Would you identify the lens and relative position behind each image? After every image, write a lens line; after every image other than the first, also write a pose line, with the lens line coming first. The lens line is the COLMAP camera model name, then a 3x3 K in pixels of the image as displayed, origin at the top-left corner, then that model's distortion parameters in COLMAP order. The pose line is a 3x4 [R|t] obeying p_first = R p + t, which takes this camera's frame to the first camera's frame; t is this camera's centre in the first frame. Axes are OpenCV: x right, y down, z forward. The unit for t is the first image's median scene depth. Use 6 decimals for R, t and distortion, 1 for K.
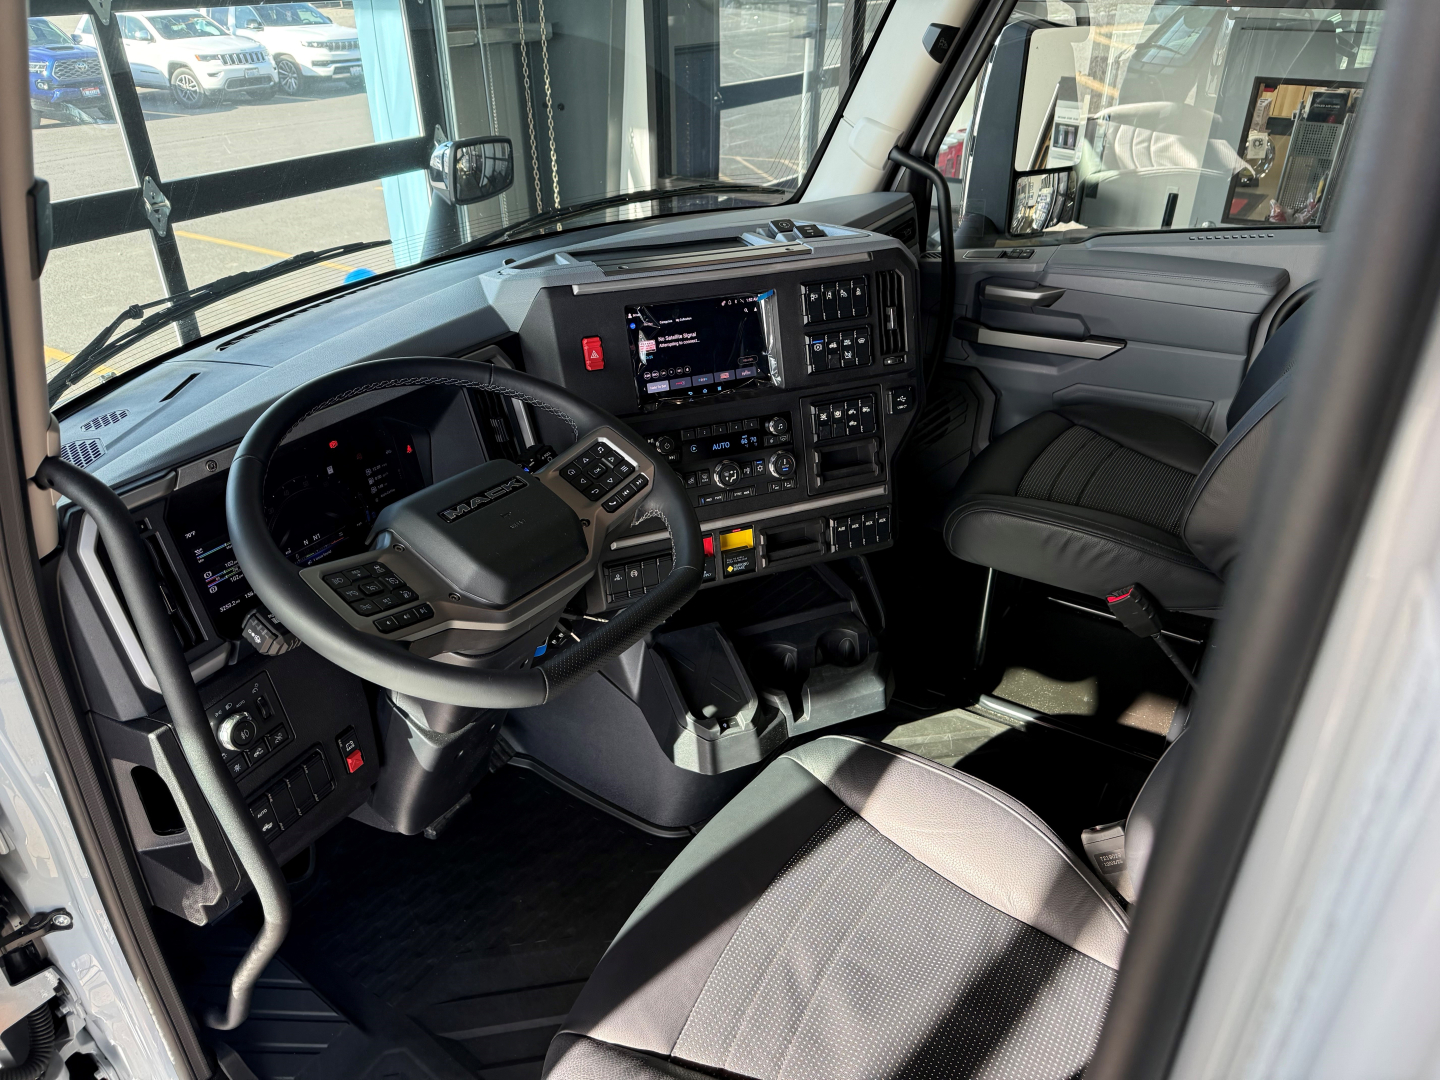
lens RADIAL K [[994.5, 0, 727.7], [0, 994.5, 544.9], [0, 0, 1]] dist [0.005863, -0.004721]
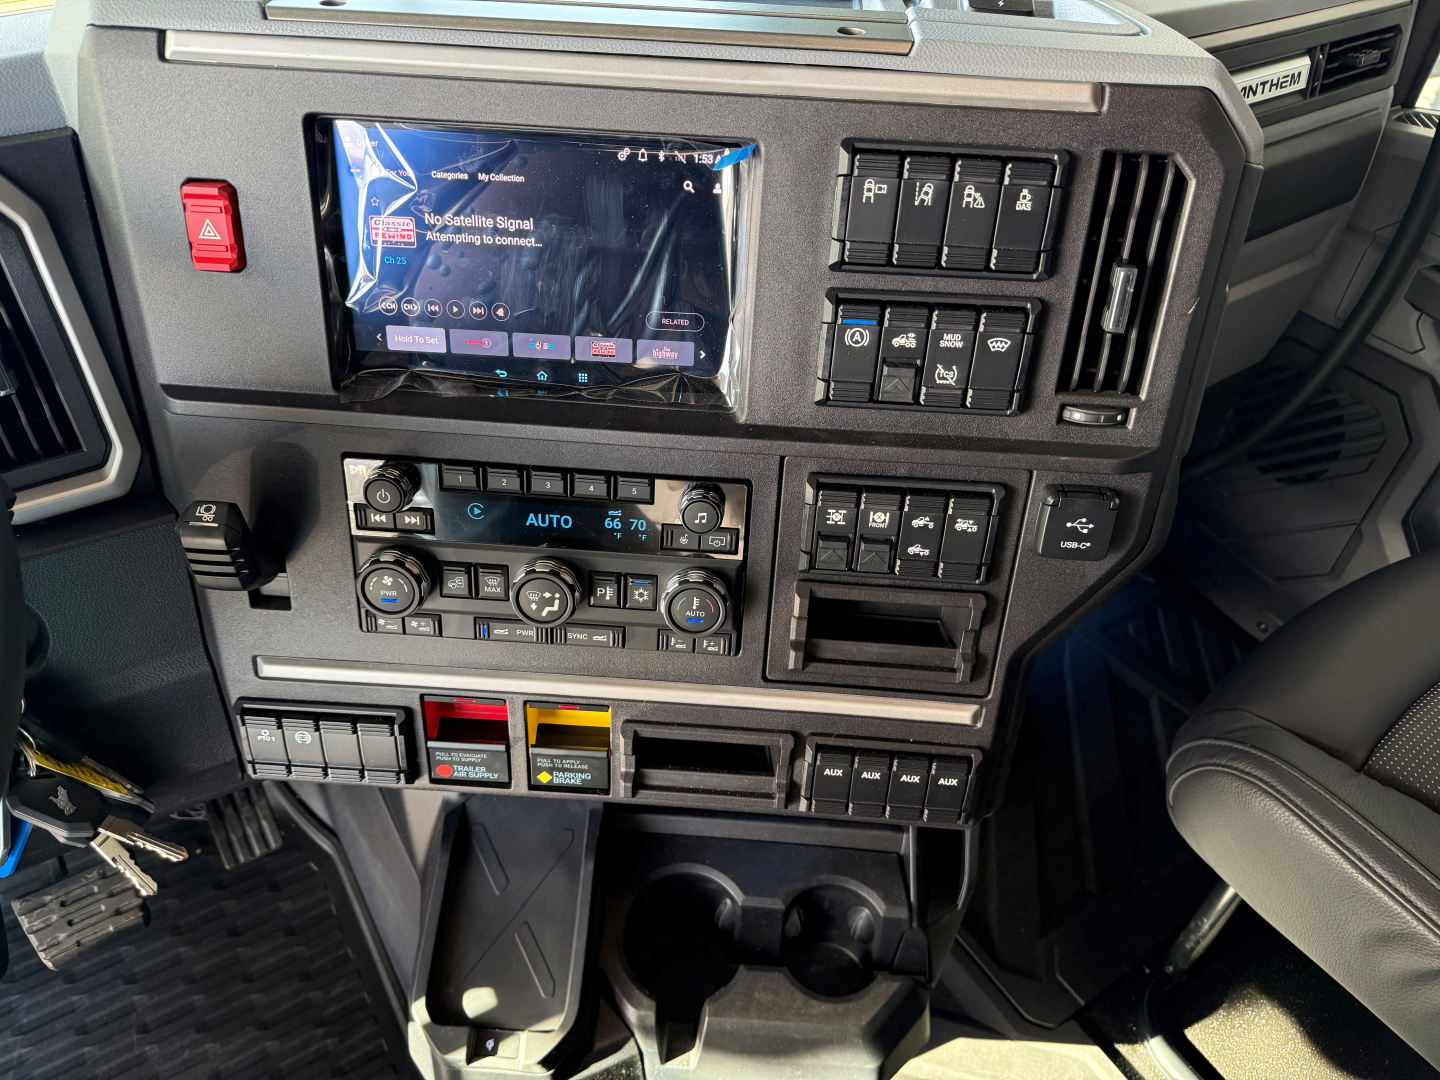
lens RADIAL K [[994.5, 0, 727.7], [0, 994.5, 544.9], [0, 0, 1]] dist [0.005863, -0.004721]
pose [[0.898494, 0.318300, -0.302314, 0.177127], [-0.263563, 0.941872, 0.208353, -0.187125], [0.351060, -0.107525, 0.930159, 0.635174]]
